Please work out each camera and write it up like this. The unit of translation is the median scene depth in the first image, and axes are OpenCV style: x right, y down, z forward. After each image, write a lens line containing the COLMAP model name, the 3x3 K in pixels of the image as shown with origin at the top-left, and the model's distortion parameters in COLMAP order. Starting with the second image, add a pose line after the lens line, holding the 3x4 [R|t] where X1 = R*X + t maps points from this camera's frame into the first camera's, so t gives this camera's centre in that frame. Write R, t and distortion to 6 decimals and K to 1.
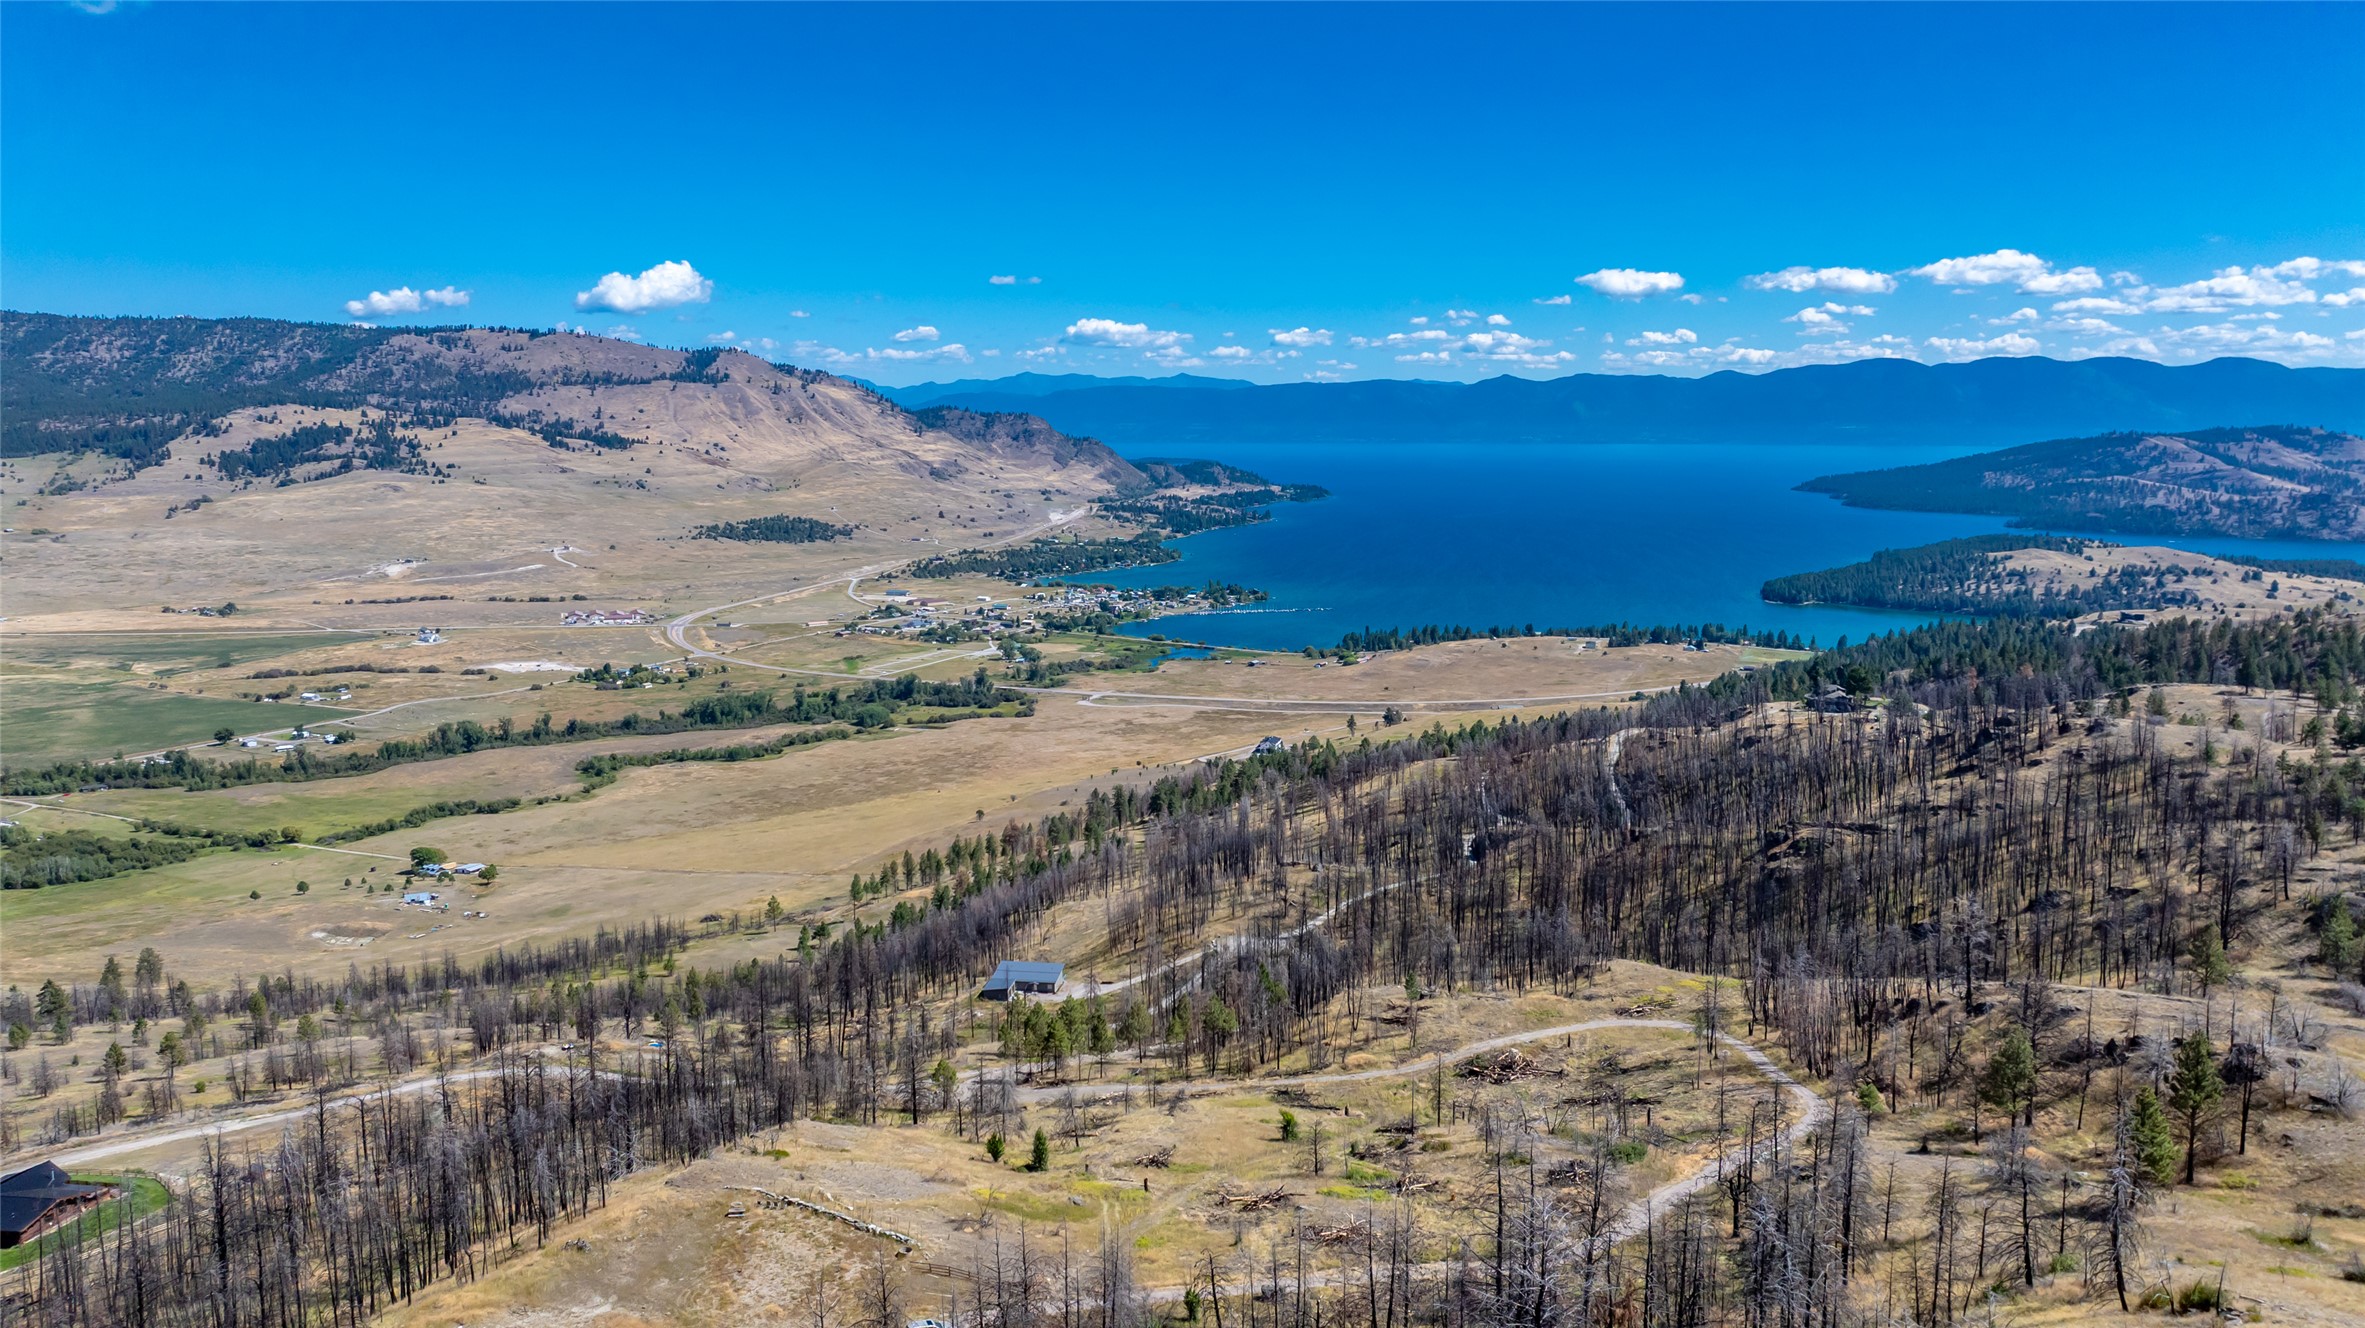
lens RADIAL K [[1666.5, 0, 1183.2], [0, 1666.5, 653.1], [0, 0, 1]] dist [-0.041974, 0.040145]
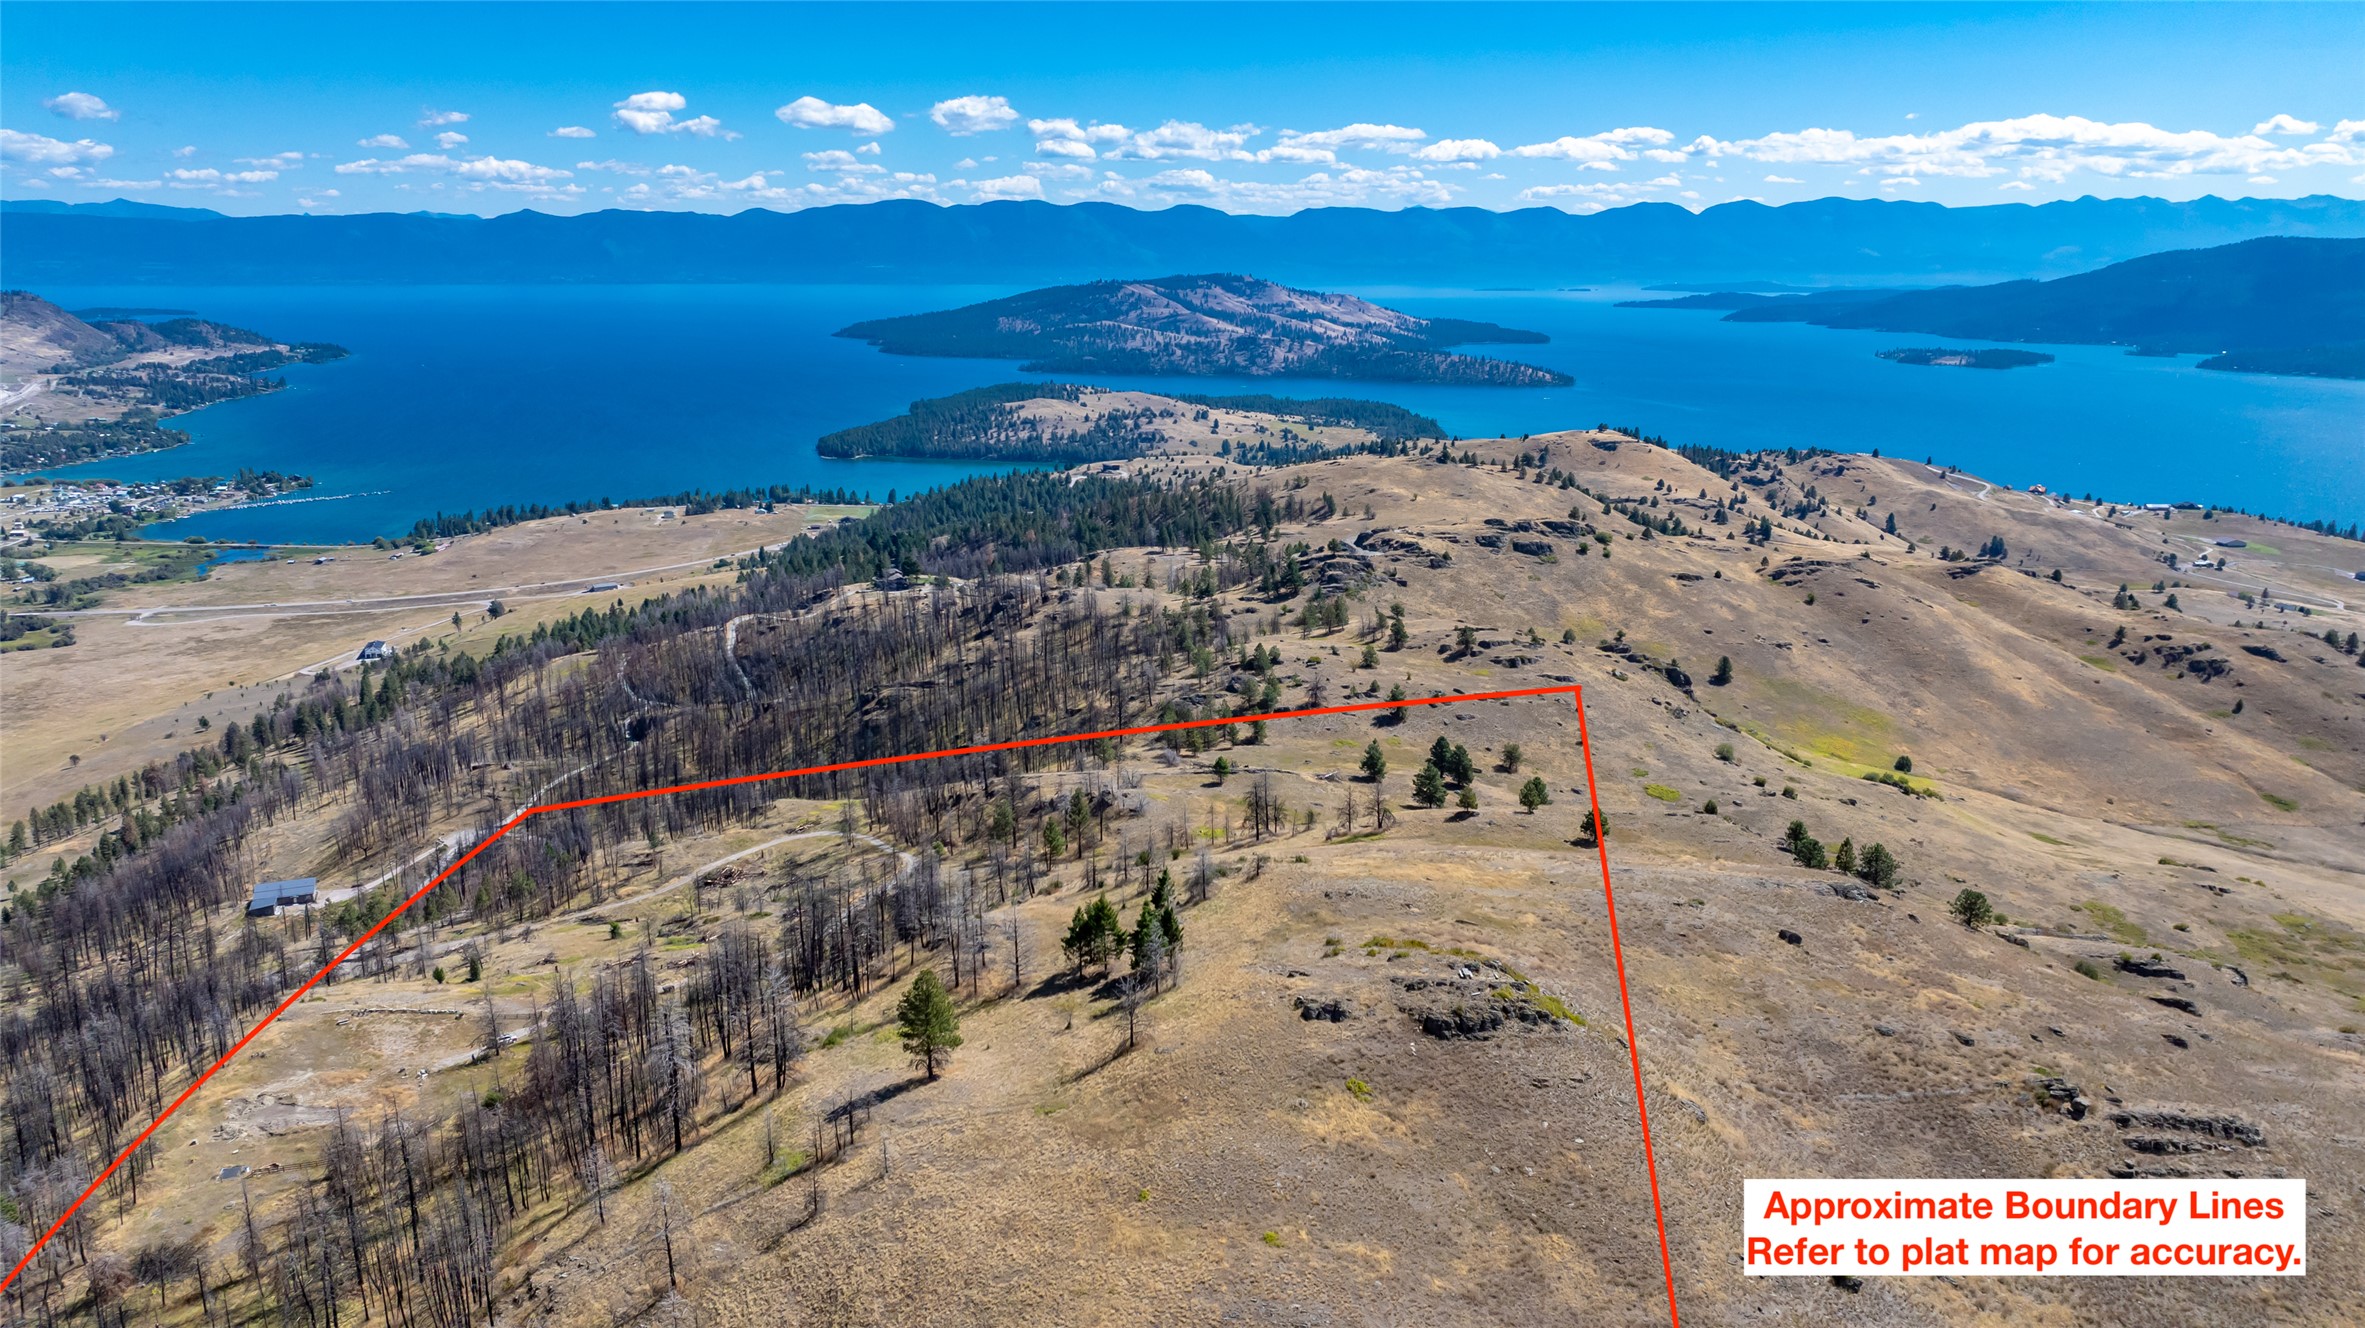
lens RADIAL K [[1666.6, 0, 1189.4], [0, 1666.6, 655.4], [0, 0, 1]] dist [-0.019747, -0.000371]
pose [[0.847764, -0.117431, 0.517211, -0.040818], [0.066555, 0.991026, 0.115918, -0.020729], [-0.526182, -0.063848, 0.847972, -0.101904]]
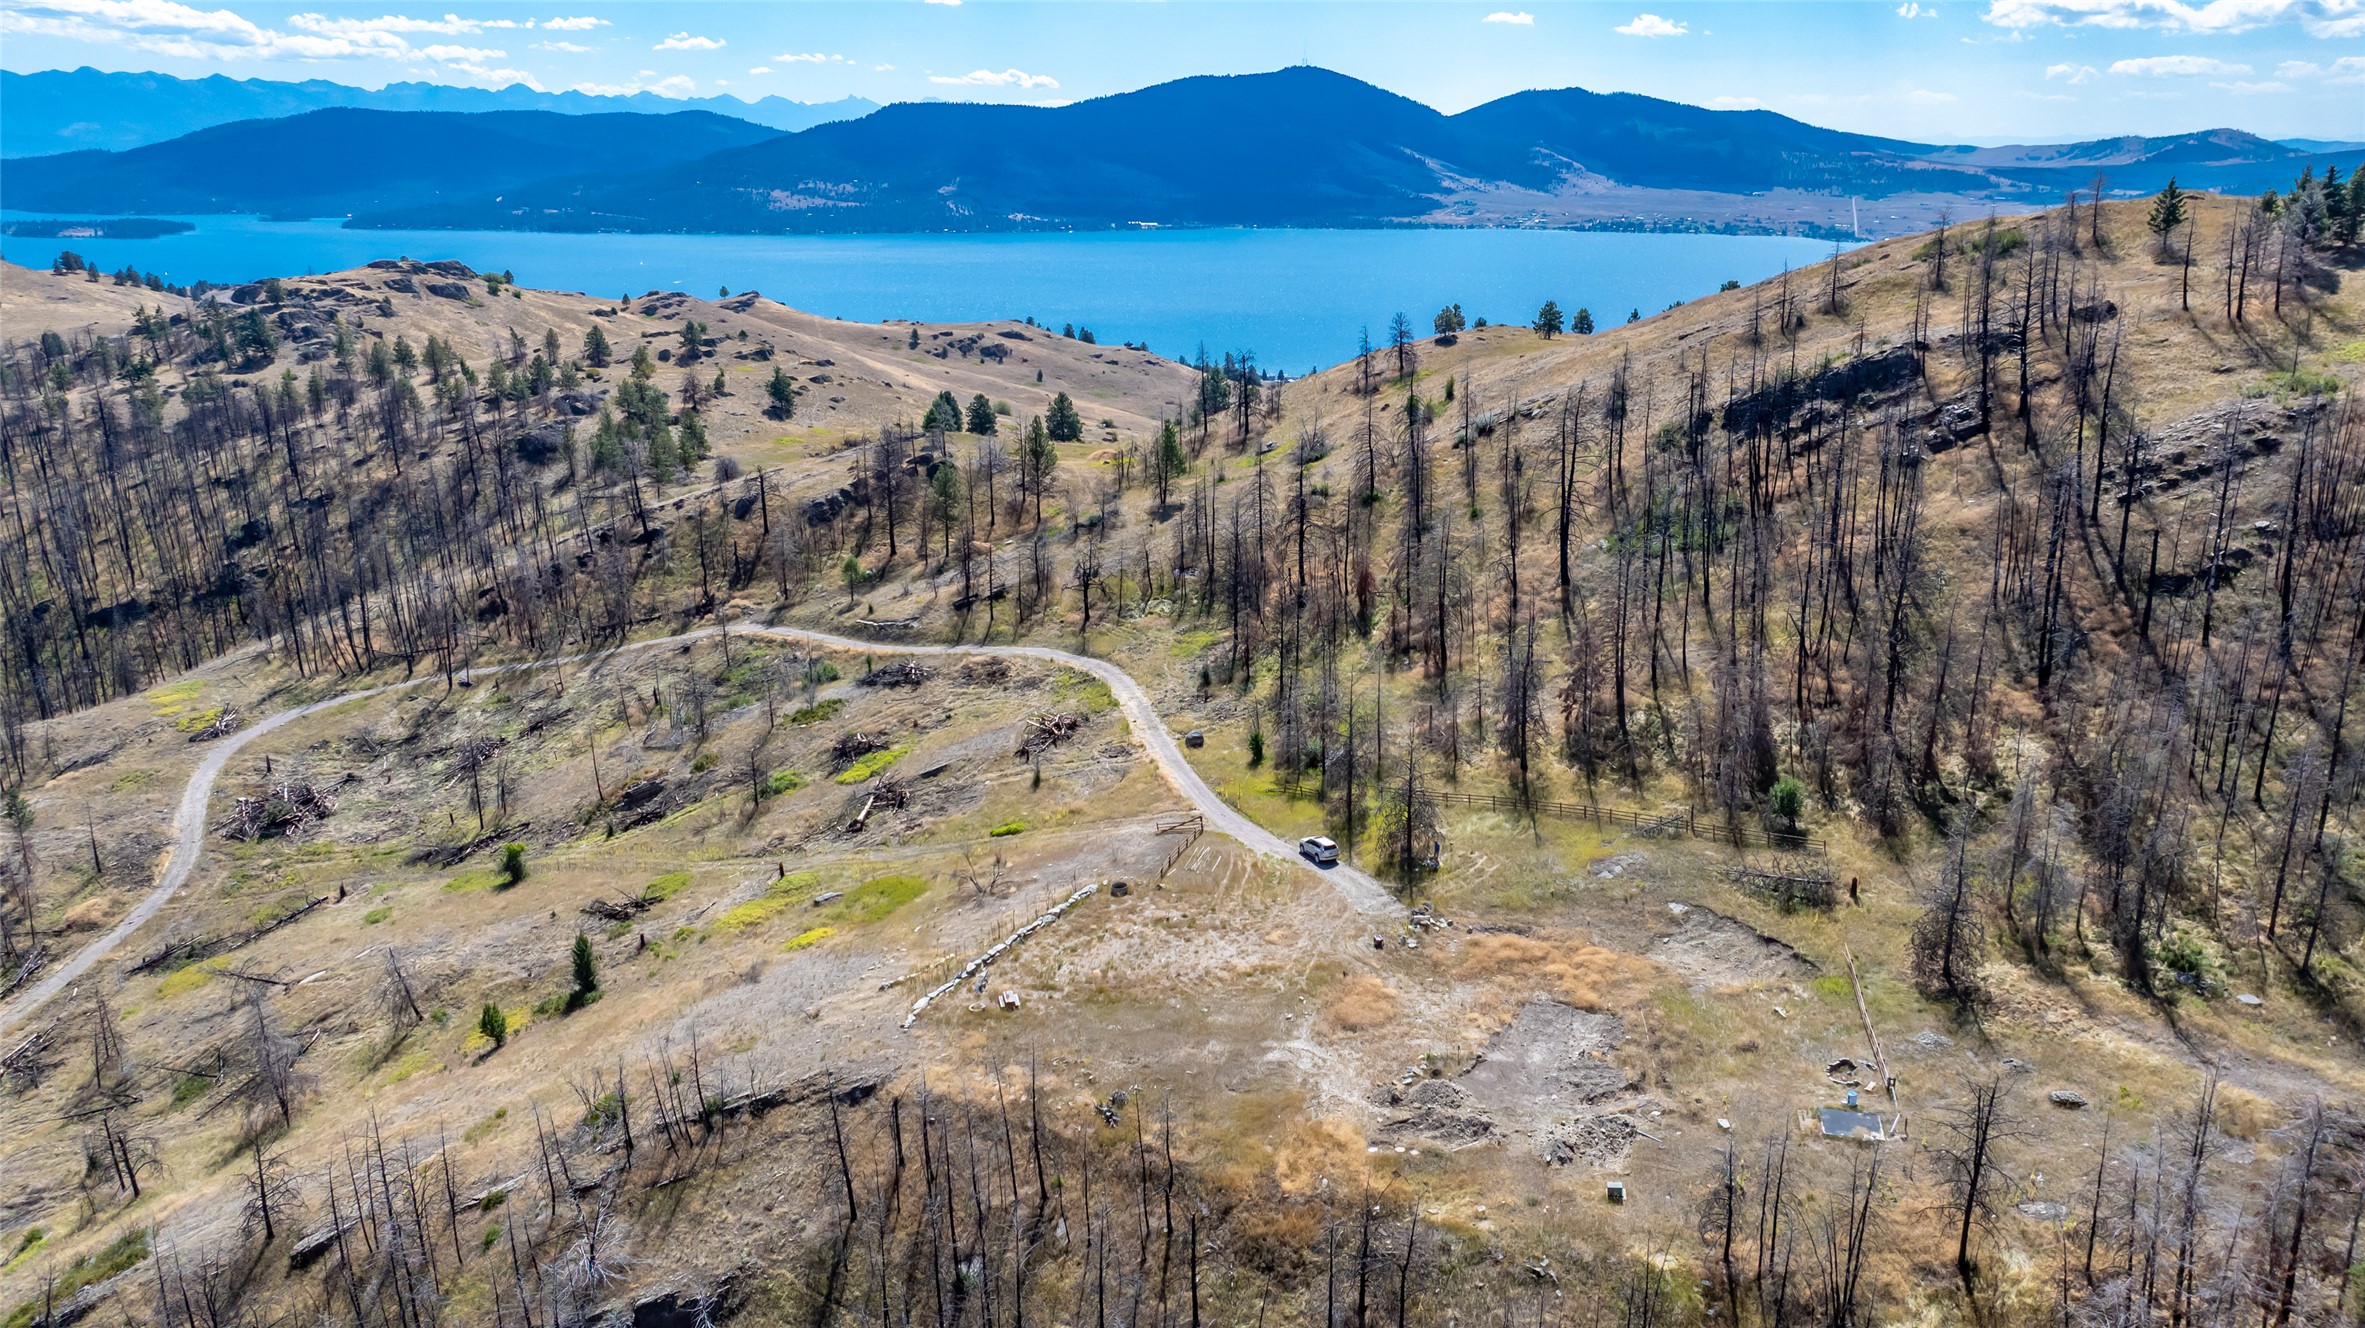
lens RADIAL K [[1666.6, 0, 1189.4], [0, 1666.6, 655.4], [0, 0, 1]] dist [-0.019747, -0.000371]
pose [[-0.041582, -0.287868, 0.956767, -0.096798], [0.133555, 0.947400, 0.290854, 0.002111], [-0.990169, 0.139876, -0.000948, 0.100064]]
